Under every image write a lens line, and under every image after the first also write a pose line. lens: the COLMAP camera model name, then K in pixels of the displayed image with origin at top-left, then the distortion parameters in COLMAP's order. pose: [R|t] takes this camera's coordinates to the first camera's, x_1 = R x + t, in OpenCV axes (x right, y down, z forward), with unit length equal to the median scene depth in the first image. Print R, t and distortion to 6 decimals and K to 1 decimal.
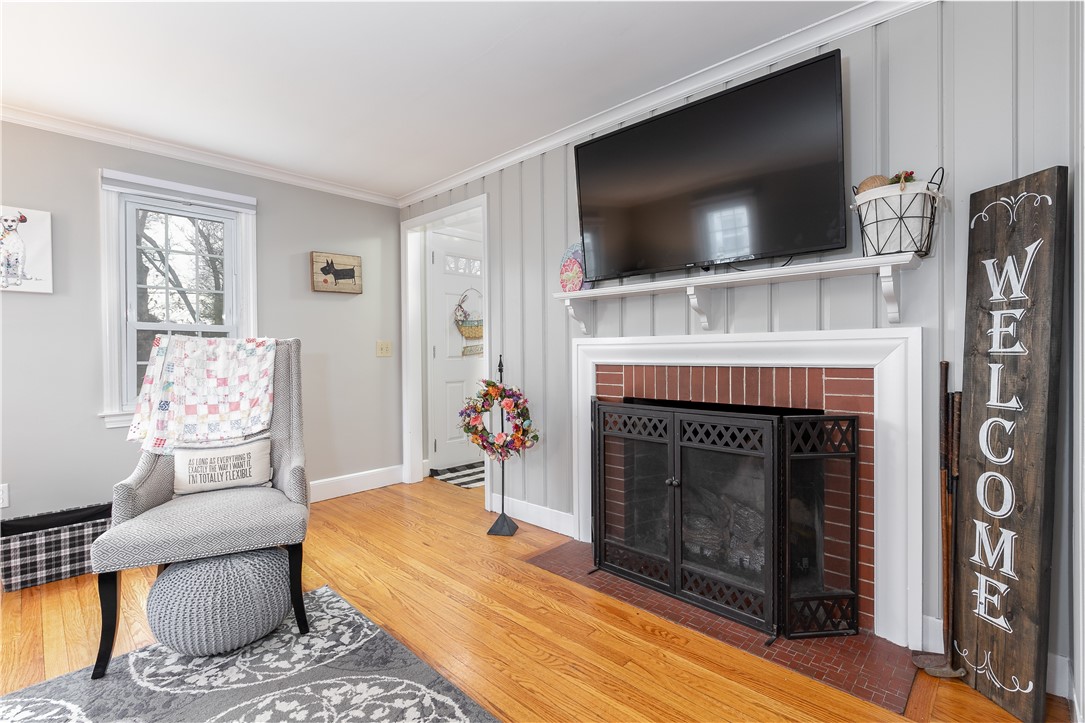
lens RADIAL K [[508.4, 0, 542.4], [0, 508.4, 359.9], [0, 0, 1]] dist [-0.002513, -0.000164]
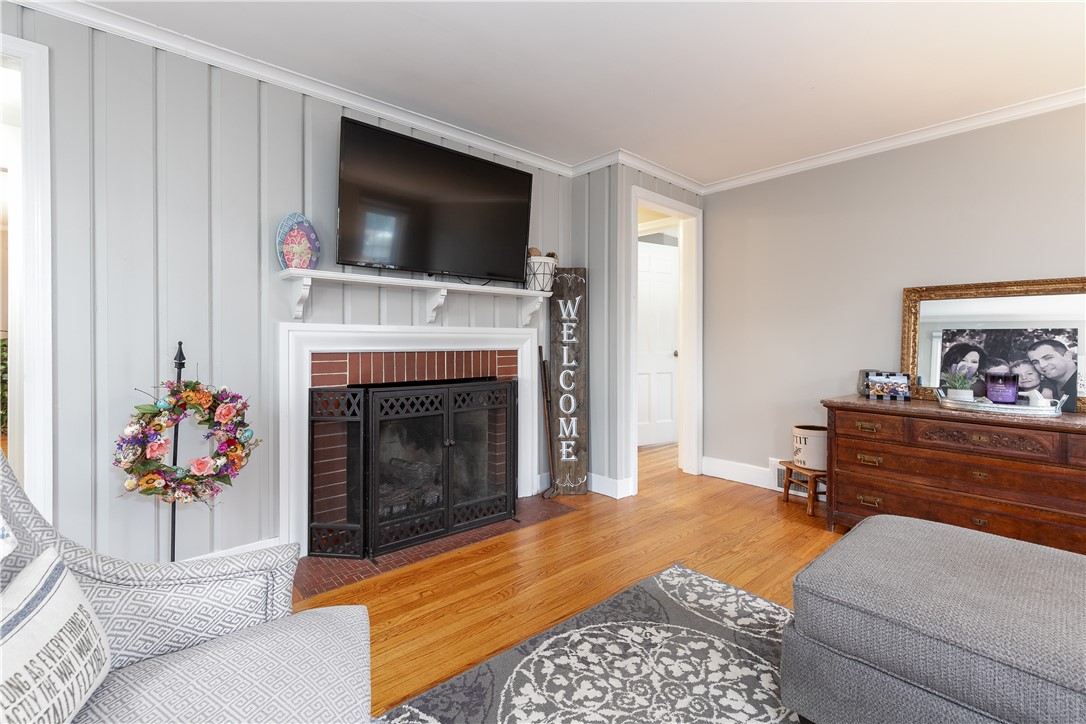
lens RADIAL K [[493.4, 0, 552.3], [0, 493.4, 343.1], [0, 0, 1]] dist [0.011191, -0.002659]
pose [[0.064111, 0.003388, 0.997937, -1.269073], [0.012993, 0.999907, -0.004230, 0.001165], [-0.997858, 0.013237, 0.064061, 0.885971]]
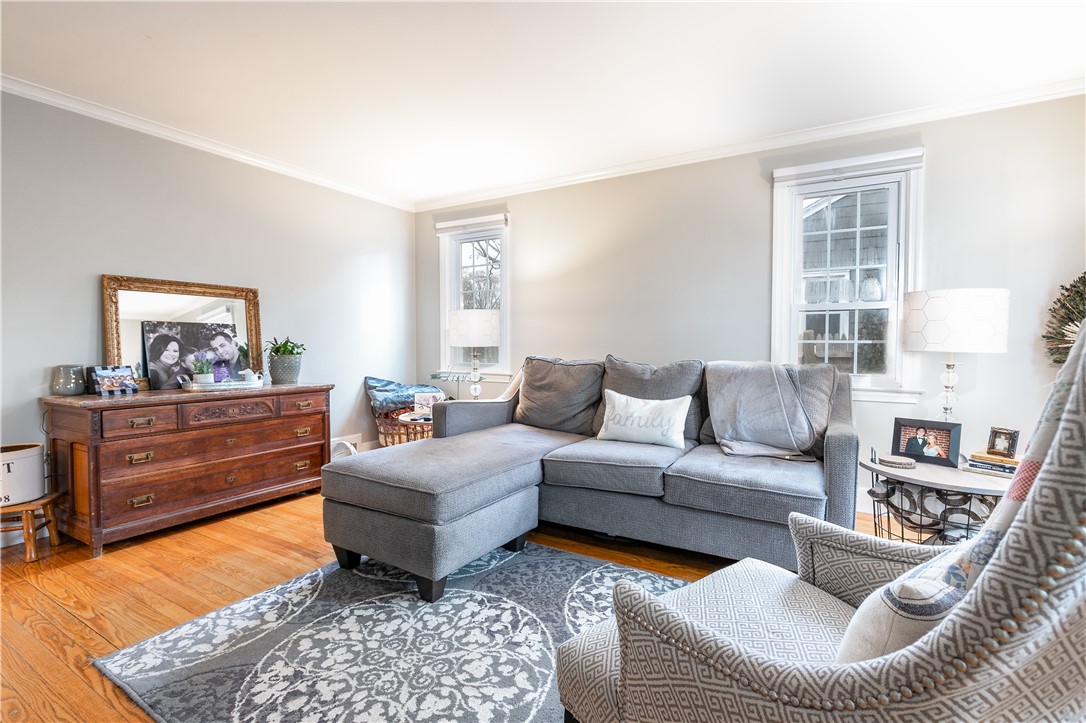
lens RADIAL K [[508.9, 0, 544.8], [0, 508.9, 358.8], [0, 0, 1]] dist [-0.002513, -0.000164]
pose [[-0.975223, 0.015226, -0.220701, -0.429498], [0.004187, 0.998720, 0.050398, 0.014614], [0.221186, 0.048225, -0.974039, 1.758752]]
